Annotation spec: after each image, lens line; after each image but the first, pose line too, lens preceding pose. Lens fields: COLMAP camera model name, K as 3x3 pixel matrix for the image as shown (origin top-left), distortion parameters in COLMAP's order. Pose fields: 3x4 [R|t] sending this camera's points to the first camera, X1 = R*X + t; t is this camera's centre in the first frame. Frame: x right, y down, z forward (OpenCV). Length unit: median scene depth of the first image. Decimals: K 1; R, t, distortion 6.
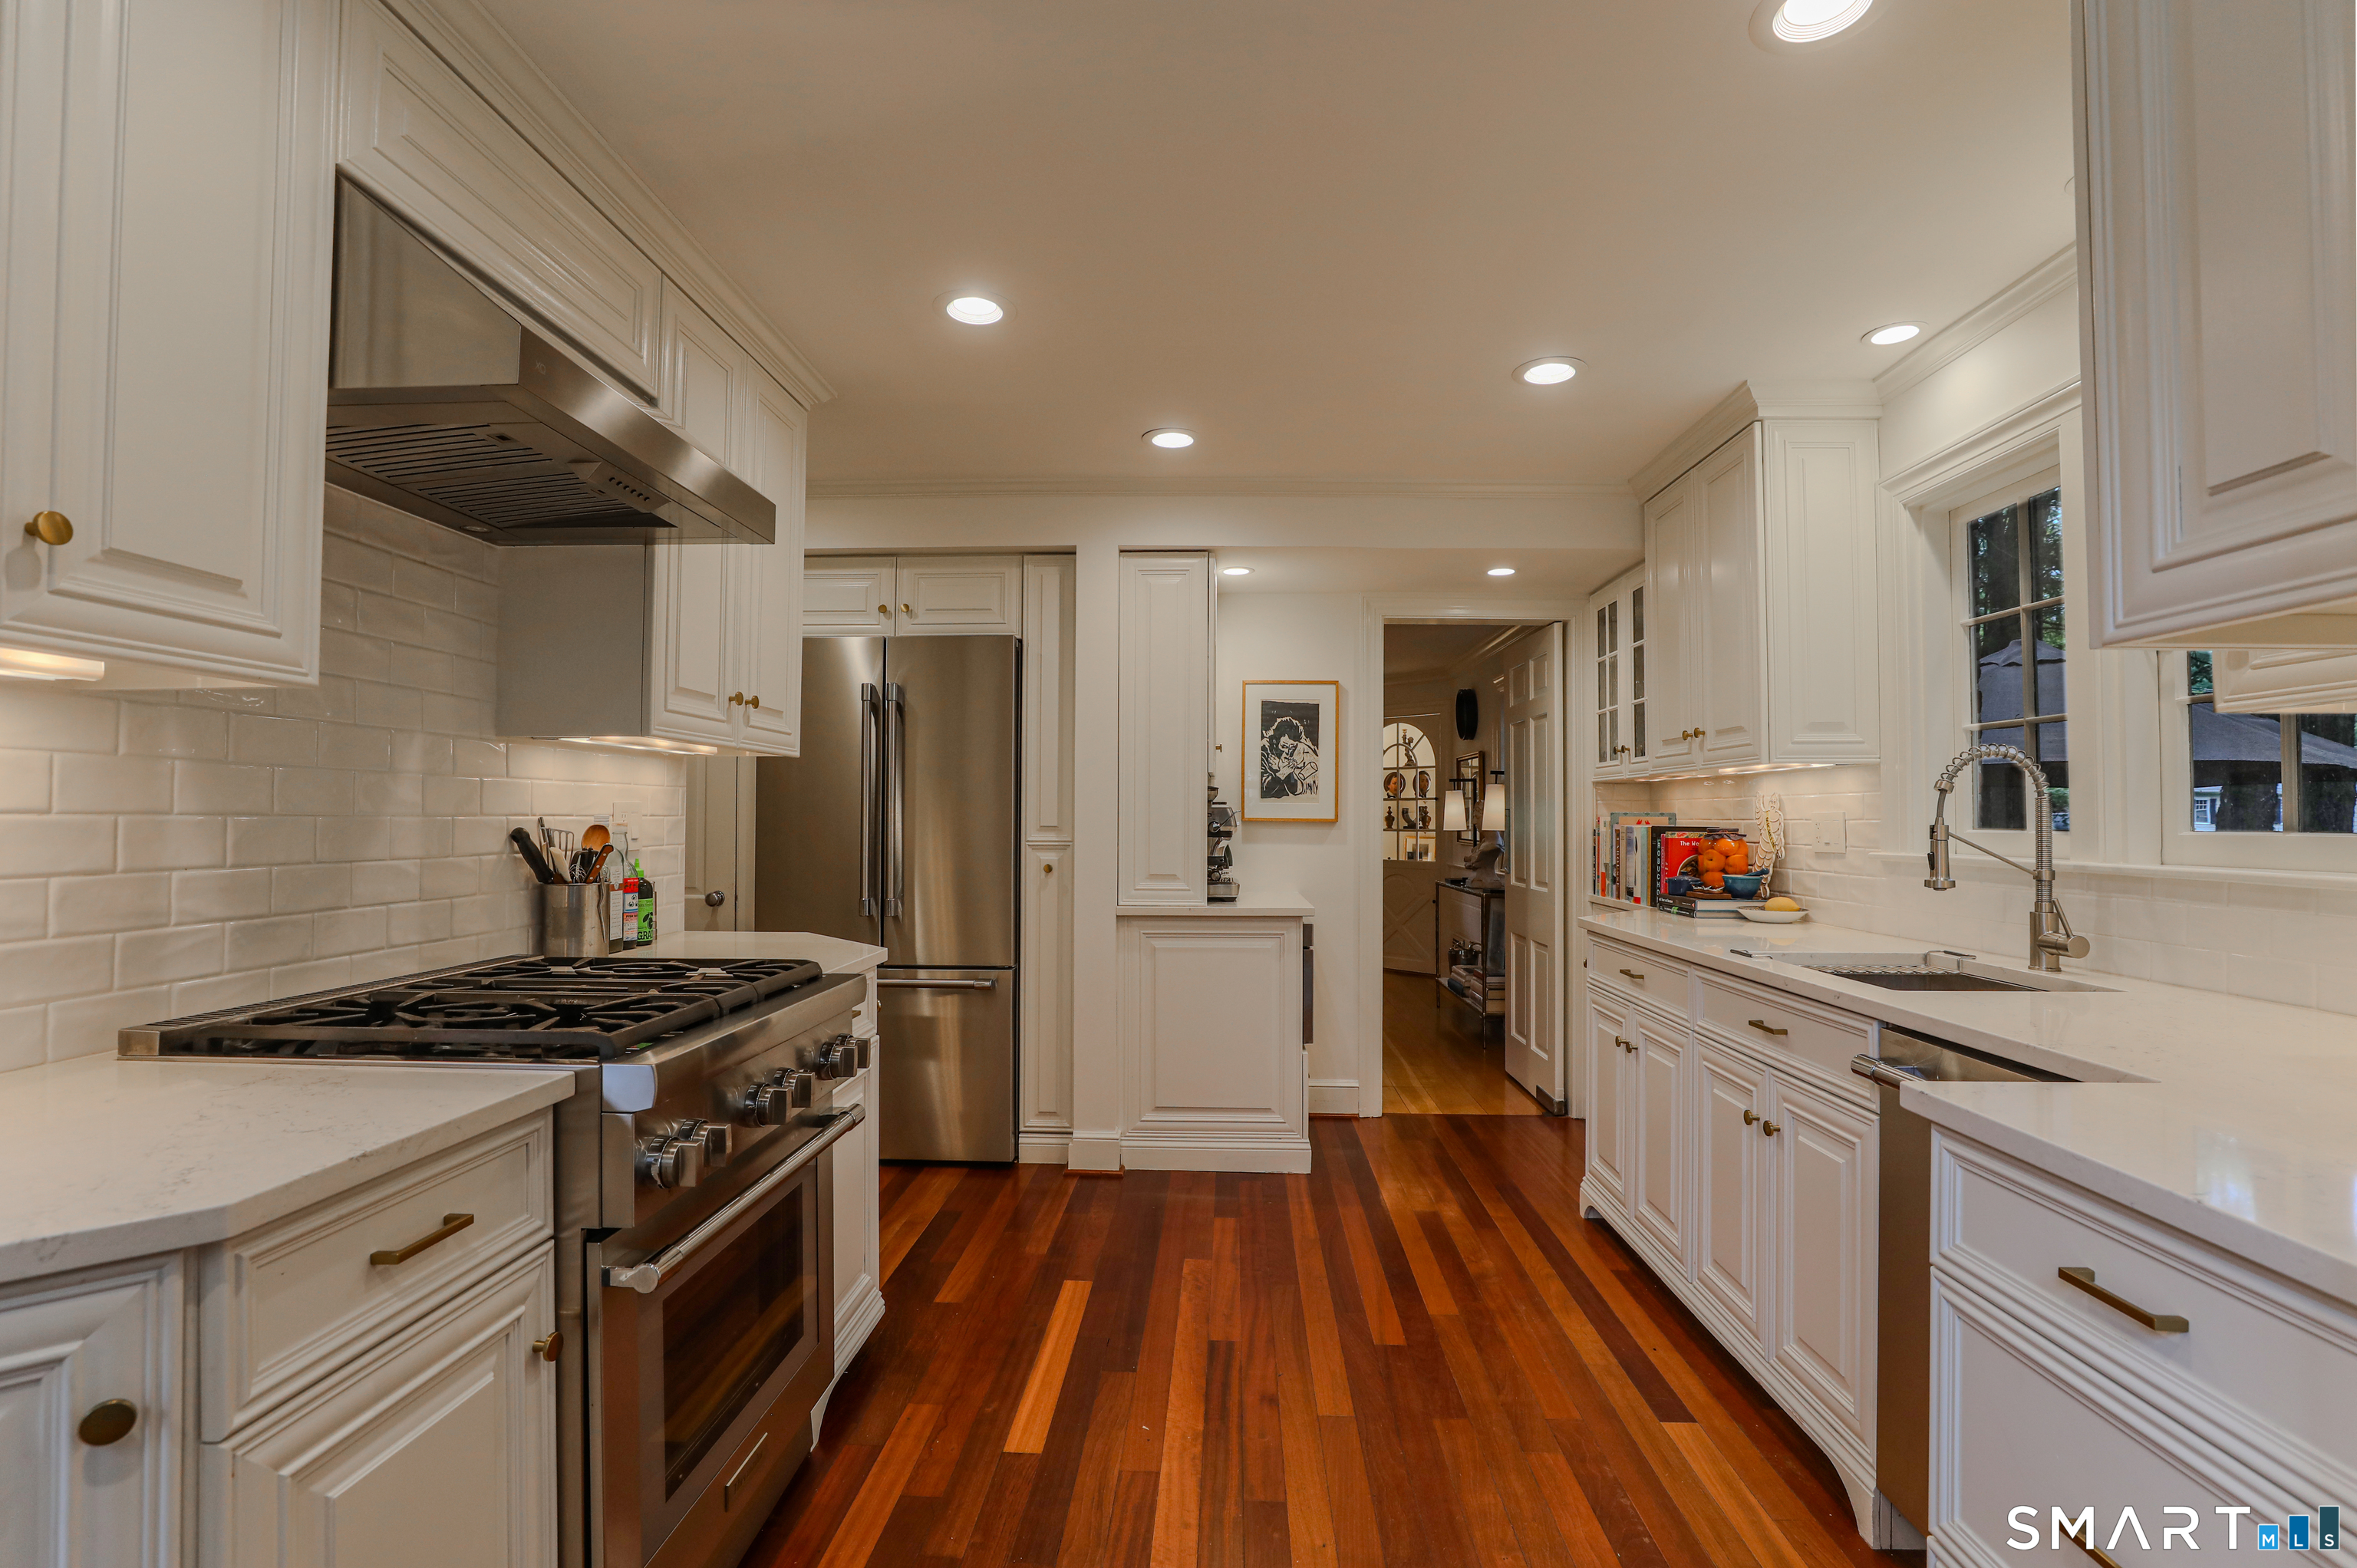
lens RADIAL K [[1087.5, 0, 1188.3], [0, 1087.5, 788.8], [0, 0, 1]] dist [-0.035379, 0.005162]
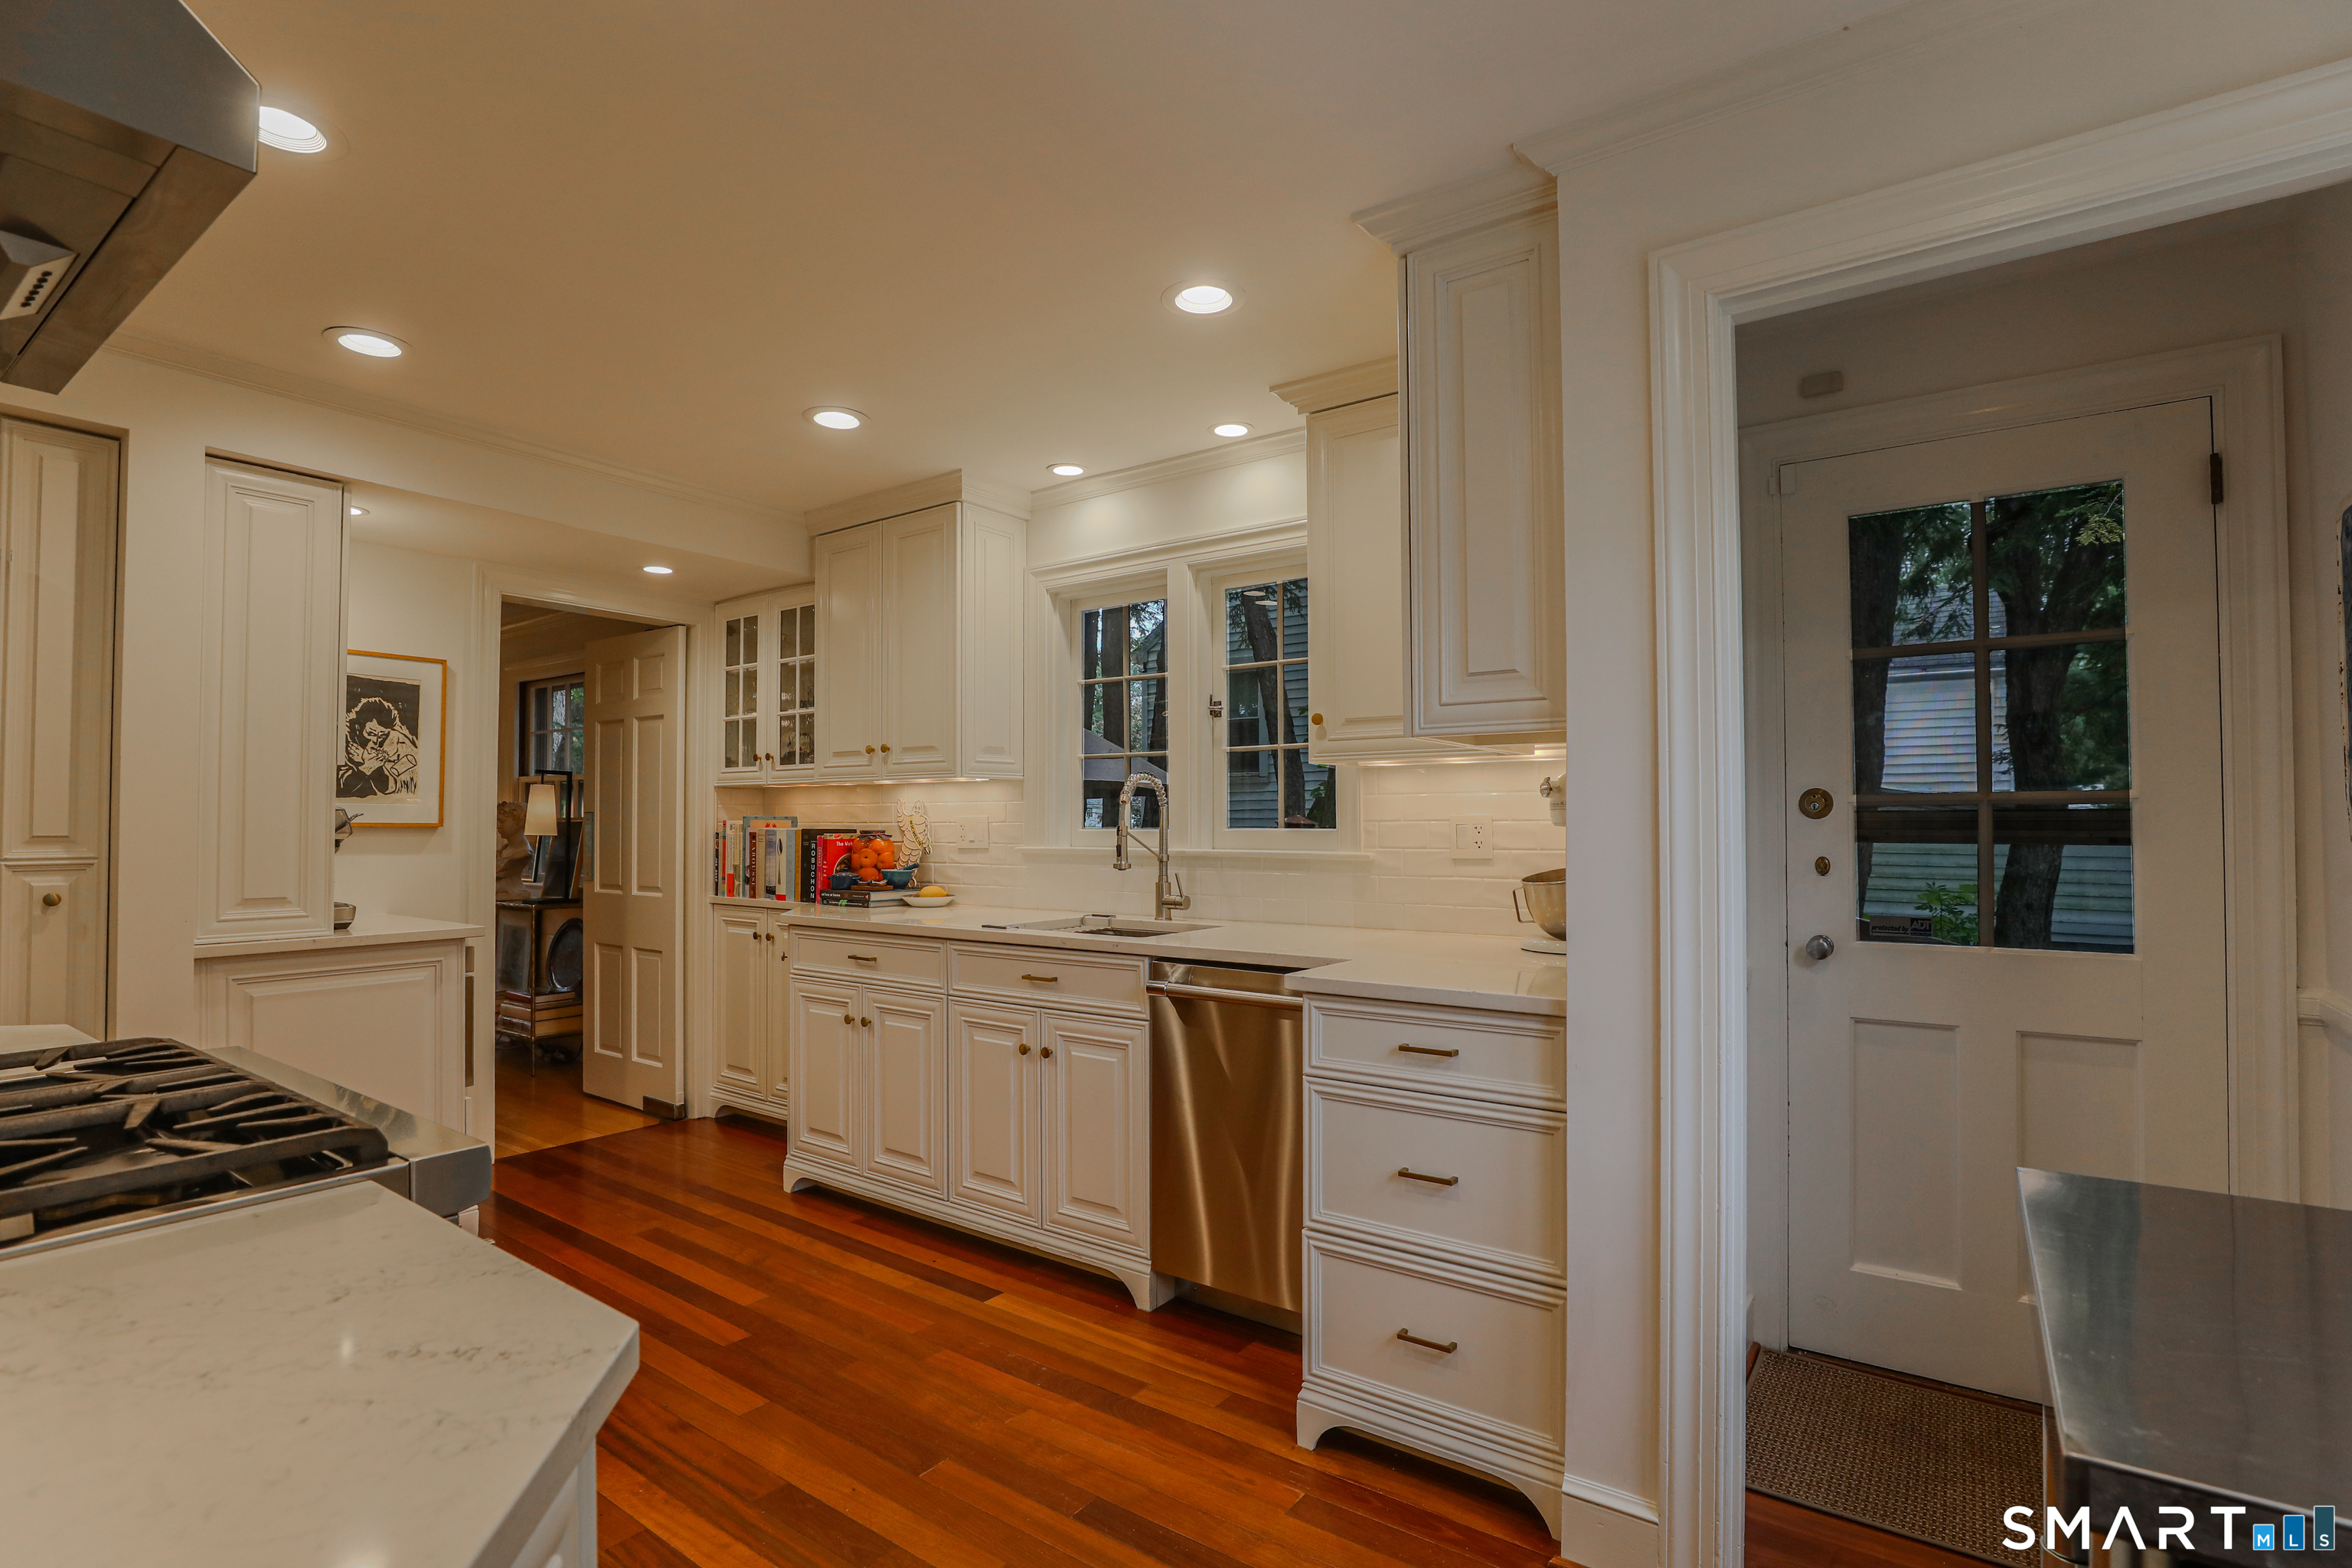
lens RADIAL K [[1085.3, 0, 1238.6], [0, 1085.3, 787.3], [0, 0, 1]] dist [-0.035379, 0.005162]
pose [[0.536402, 0.022263, 0.843669, -0.280826], [-0.019110, 0.999716, -0.014231, -0.000442], [-0.843746, -0.008489, 0.536676, 0.042739]]
